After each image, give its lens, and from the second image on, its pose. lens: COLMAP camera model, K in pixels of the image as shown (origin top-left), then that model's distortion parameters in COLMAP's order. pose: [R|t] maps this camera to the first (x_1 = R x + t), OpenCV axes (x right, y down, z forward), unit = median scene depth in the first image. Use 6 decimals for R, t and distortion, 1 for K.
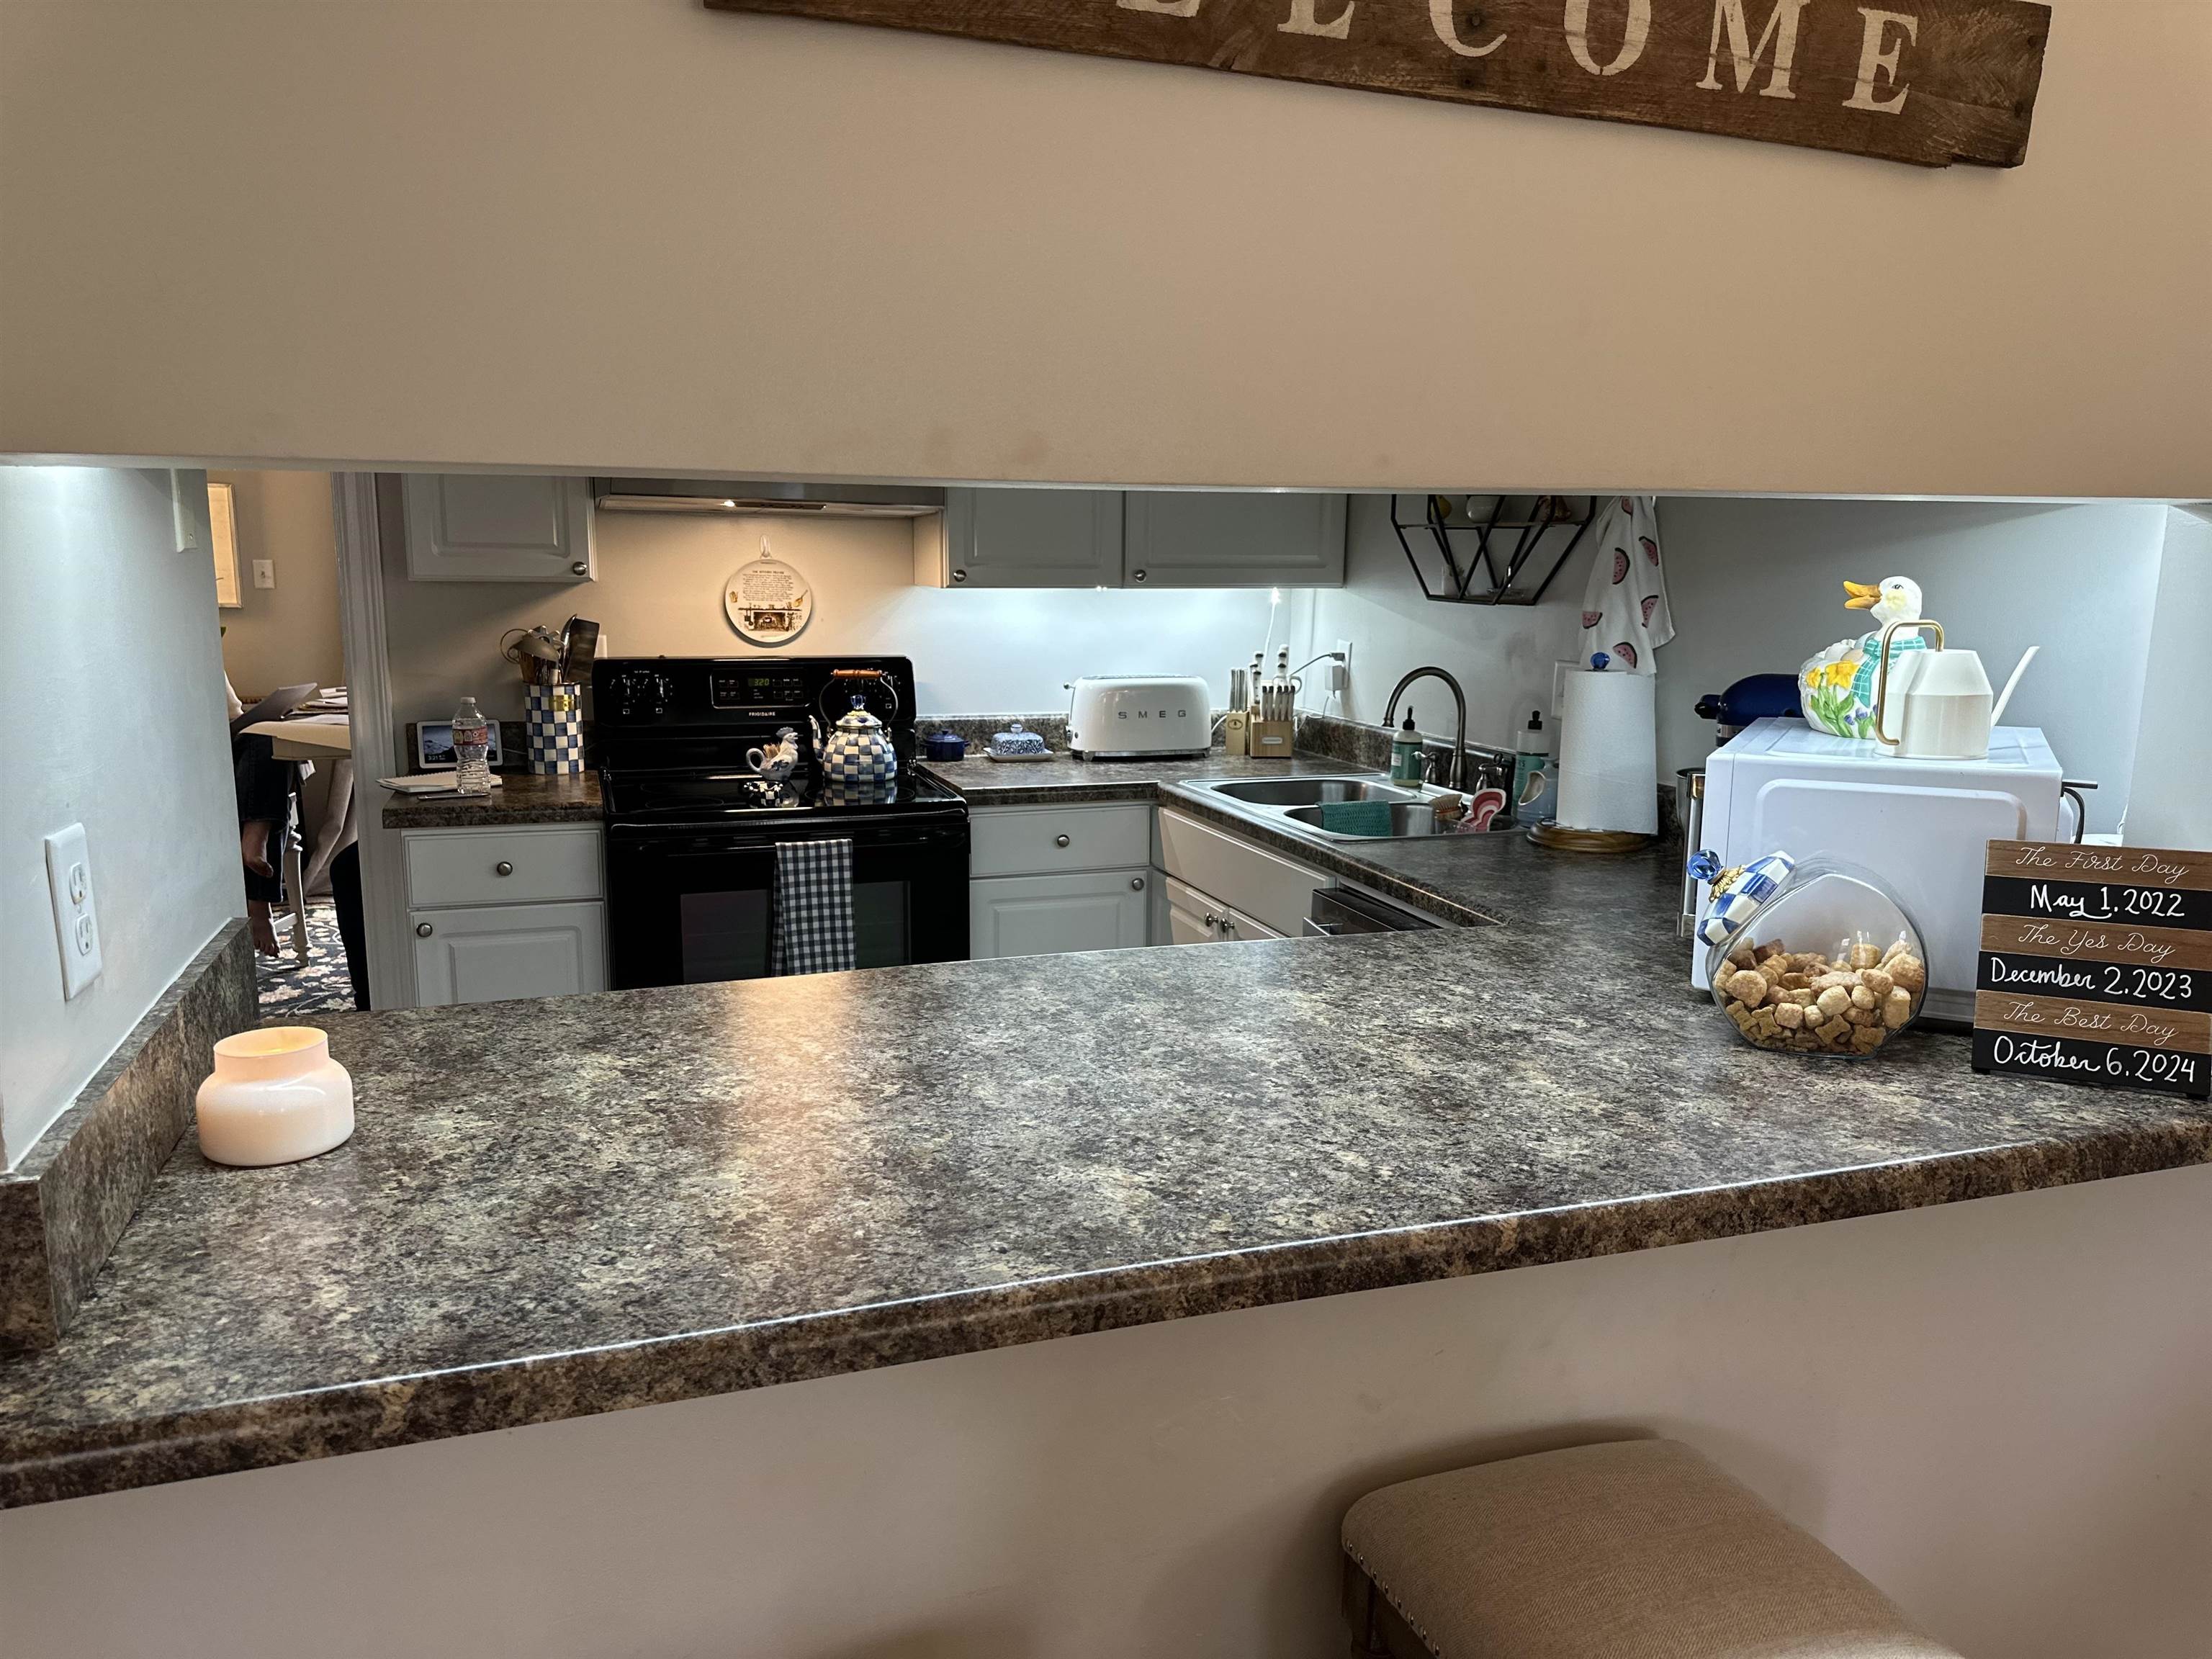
lens RADIAL K [[1535.3, 0, 1103.2], [0, 1535.3, 843.3], [0, 0, 1]] dist [0.158946, -0.268515]
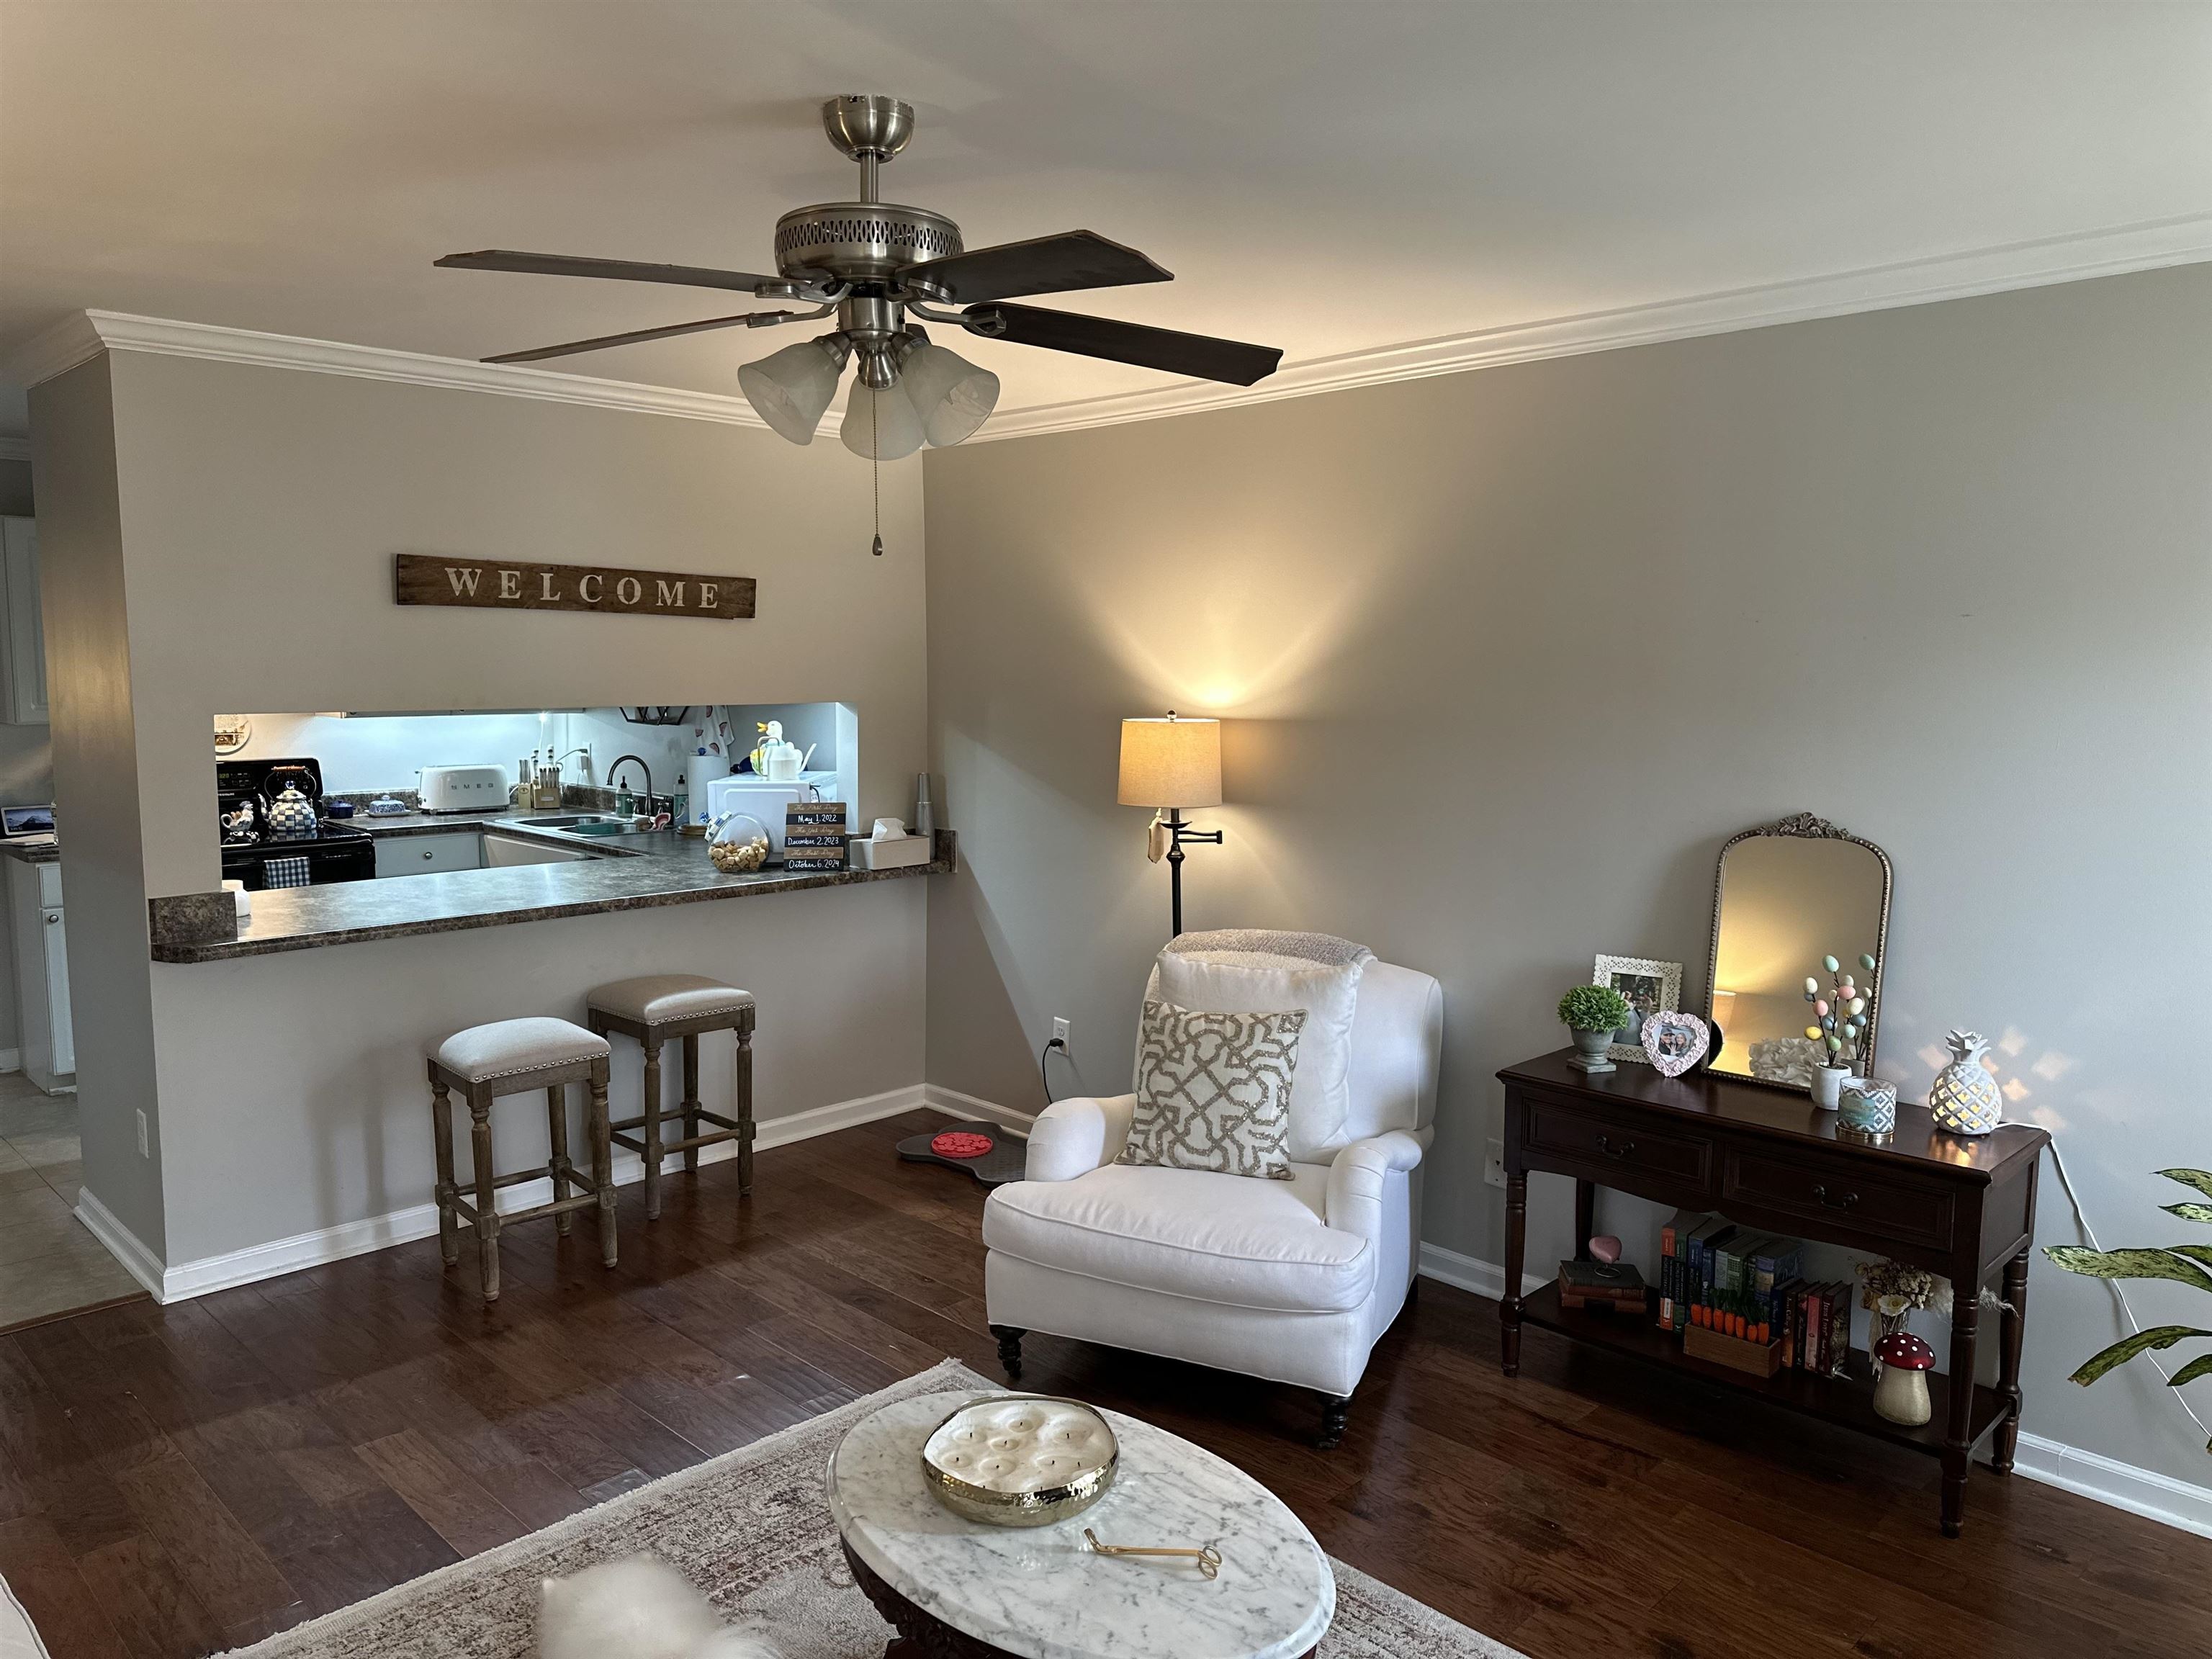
lens RADIAL K [[1535.3, 0, 1103.2], [0, 1535.3, 843.3], [0, 0, 1]] dist [0.158946, -0.268515]
pose [[0.896210, -0.056772, 0.439983, -0.121939], [0.081670, 0.995941, -0.037847, 0.115910], [-0.436048, 0.069852, 0.897208, -0.983583]]
